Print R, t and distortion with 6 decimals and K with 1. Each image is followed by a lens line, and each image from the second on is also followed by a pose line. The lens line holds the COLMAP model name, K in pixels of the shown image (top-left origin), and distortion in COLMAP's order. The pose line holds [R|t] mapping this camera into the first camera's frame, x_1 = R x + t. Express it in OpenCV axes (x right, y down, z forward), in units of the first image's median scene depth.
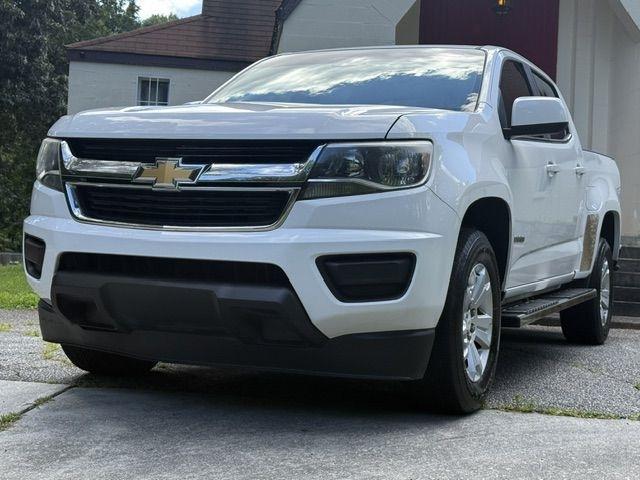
lens RADIAL K [[1002.2, 0, 320.0], [0, 1002.2, 240.0], [0, 0, 1]] dist [0.247913, -0.566613]
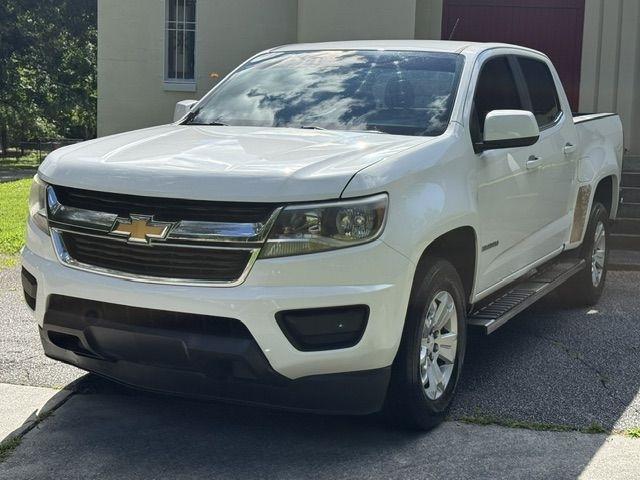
lens RADIAL K [[990.8, 0, 320.0], [0, 990.8, 240.0], [0, 0, 1]] dist [0.245732, -0.562720]
pose [[0.998726, -0.007182, -0.049945, 0.088297], [0.013314, 0.992248, 0.123558, -0.172904], [0.048671, -0.124066, 0.991080, -0.049282]]
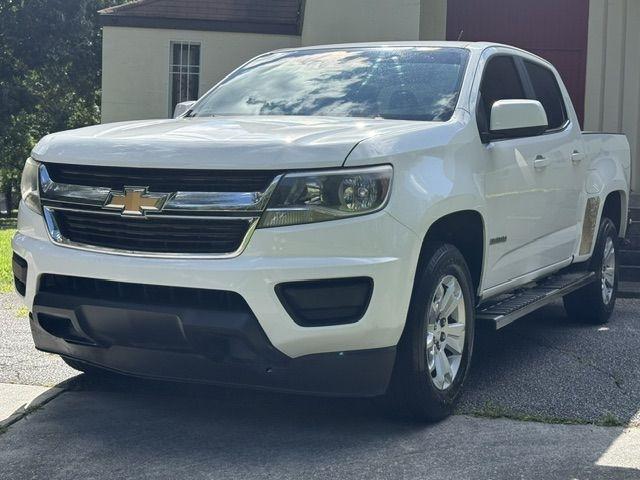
lens RADIAL K [[990.8, 0, 320.0], [0, 990.8, 240.0], [0, 0, 1]] dist [0.245732, -0.562720]
pose [[0.998545, -0.010412, -0.052916, 0.087228], [0.013562, 0.998135, 0.059518, -0.079702], [0.052197, -0.060149, 0.996824, -0.016648]]
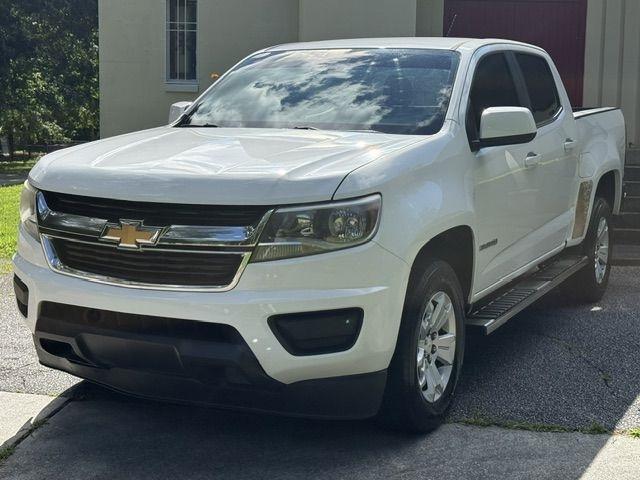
lens RADIAL K [[990.8, 0, 320.0], [0, 990.8, 240.0], [0, 0, 1]] dist [0.245732, -0.562720]
pose [[0.998025, -0.022782, -0.058546, 0.103461], [0.030000, 0.991635, 0.125539, -0.175295], [0.055196, -0.127048, 0.990360, -0.033204]]
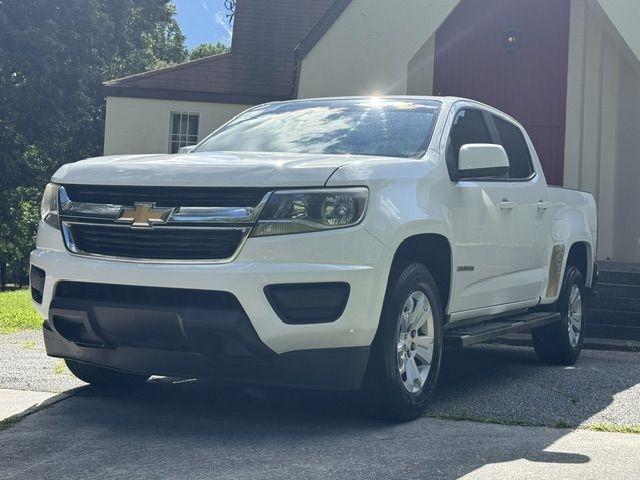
lens RADIAL K [[990.8, 0, 320.0], [0, 990.8, 240.0], [0, 0, 1]] dist [0.245732, -0.562720]
pose [[0.998983, 0.001429, -0.045066, 0.103499], [-0.002435, 0.999749, -0.022268, -0.009781], [0.045023, 0.022355, 0.998736, -0.158166]]
